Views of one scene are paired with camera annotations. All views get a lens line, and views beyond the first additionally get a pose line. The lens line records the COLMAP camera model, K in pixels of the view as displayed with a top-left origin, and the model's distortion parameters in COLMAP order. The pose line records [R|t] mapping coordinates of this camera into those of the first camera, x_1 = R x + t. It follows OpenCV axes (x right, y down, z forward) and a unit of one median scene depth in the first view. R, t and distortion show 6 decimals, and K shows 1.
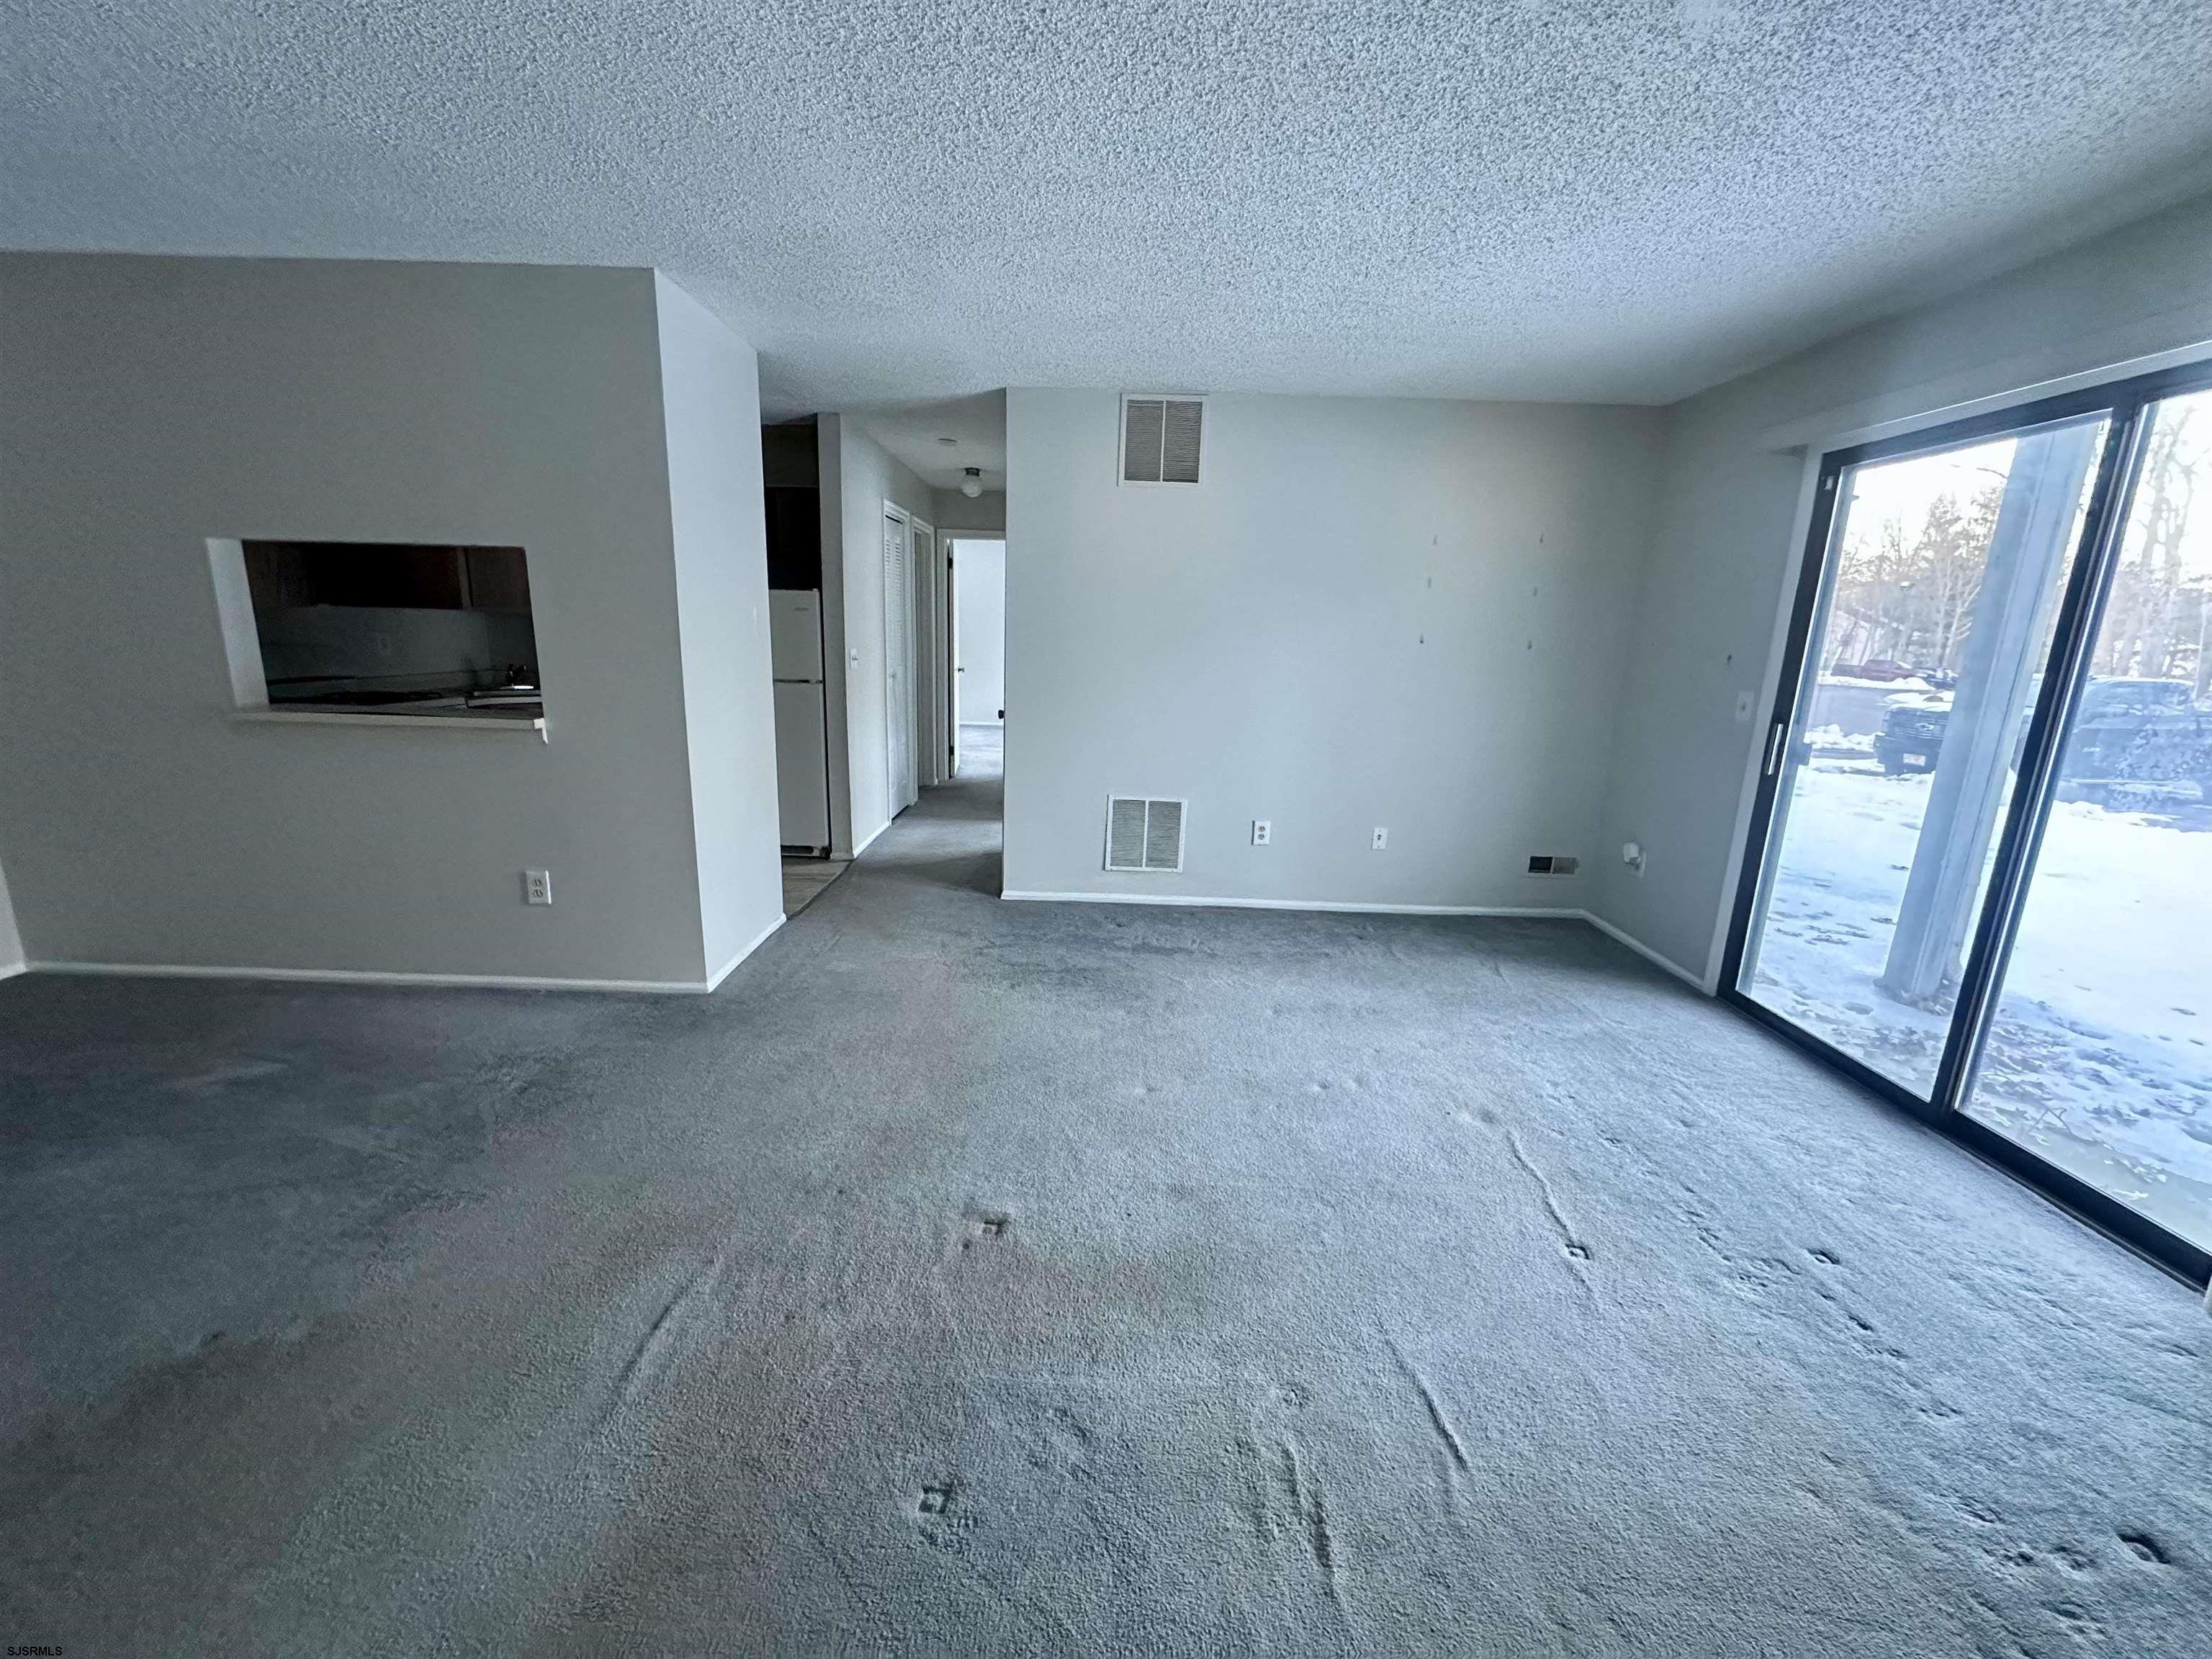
lens RADIAL K [[880.6, 0, 1106.0], [0, 880.6, 829.5], [0, 0, 1]] dist [-0.003807, 0.000341]
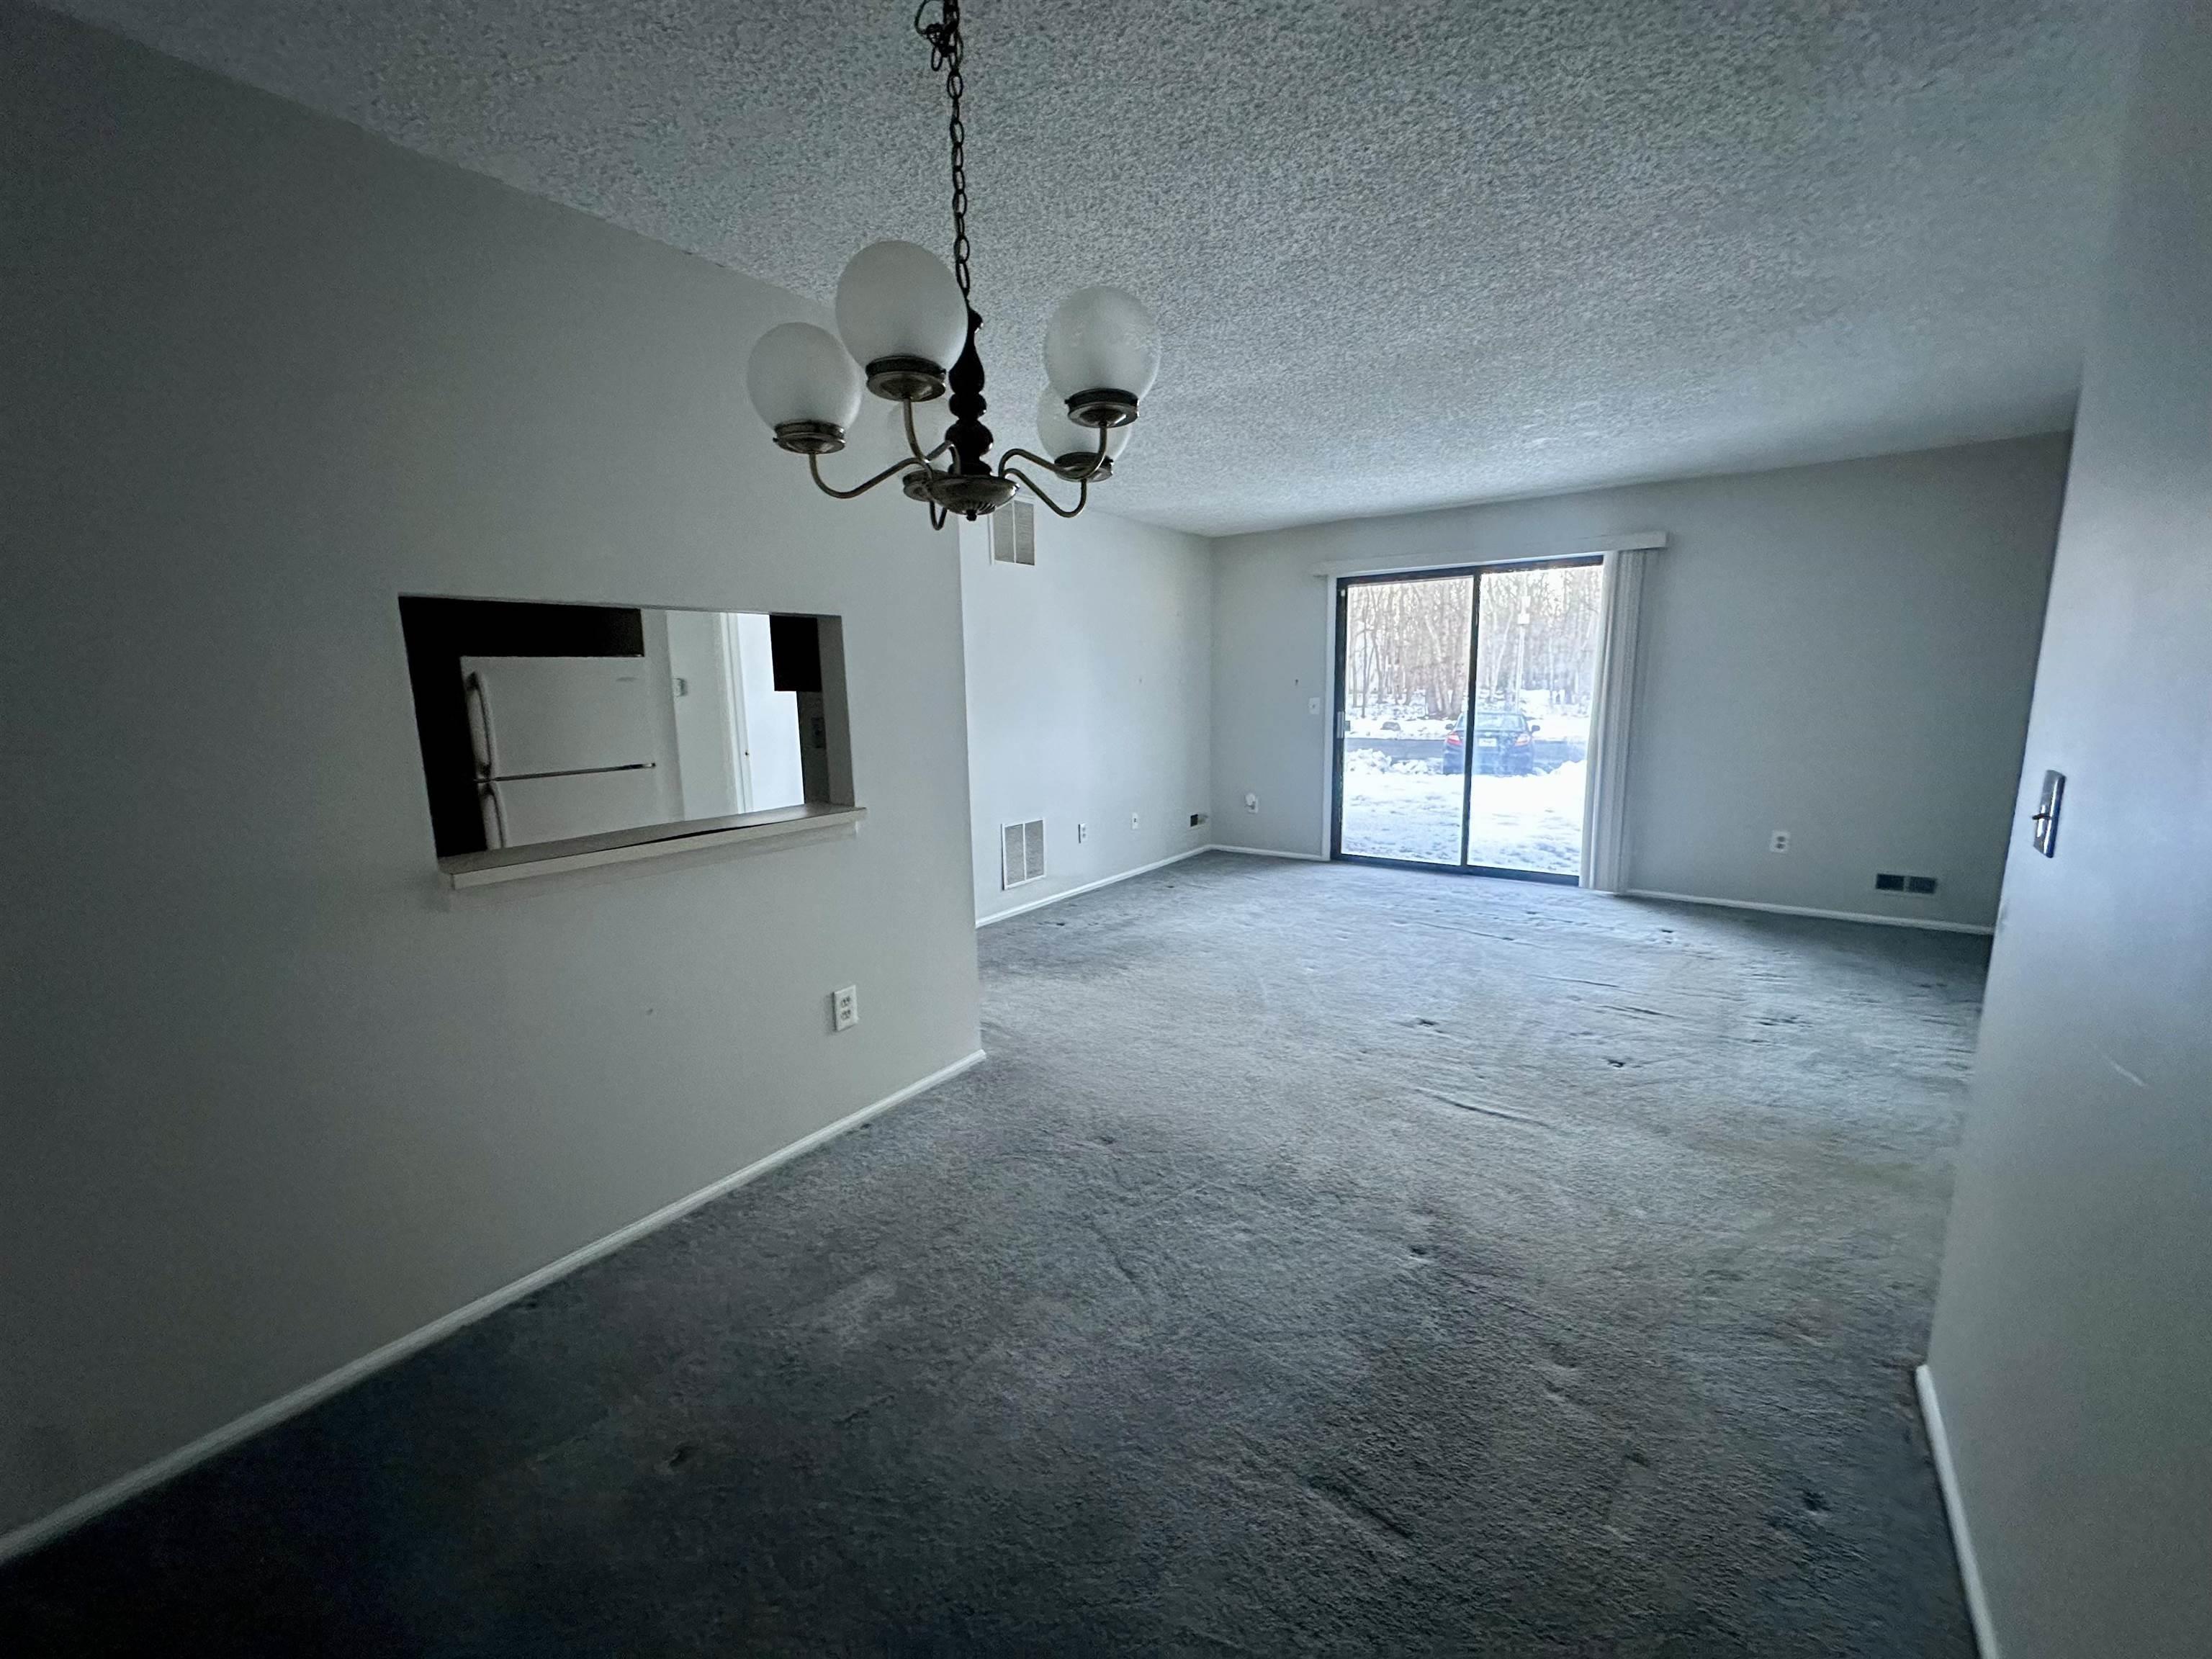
lens RADIAL K [[880.6, 0, 1106.0], [0, 880.6, 829.5], [0, 0, 1]] dist [-0.003807, 0.000341]
pose [[0.579396, -0.179000, 0.795148, -0.998354], [0.219586, 0.973795, 0.059211, -0.083723], [-0.784909, 0.140297, 0.603518, 0.230438]]
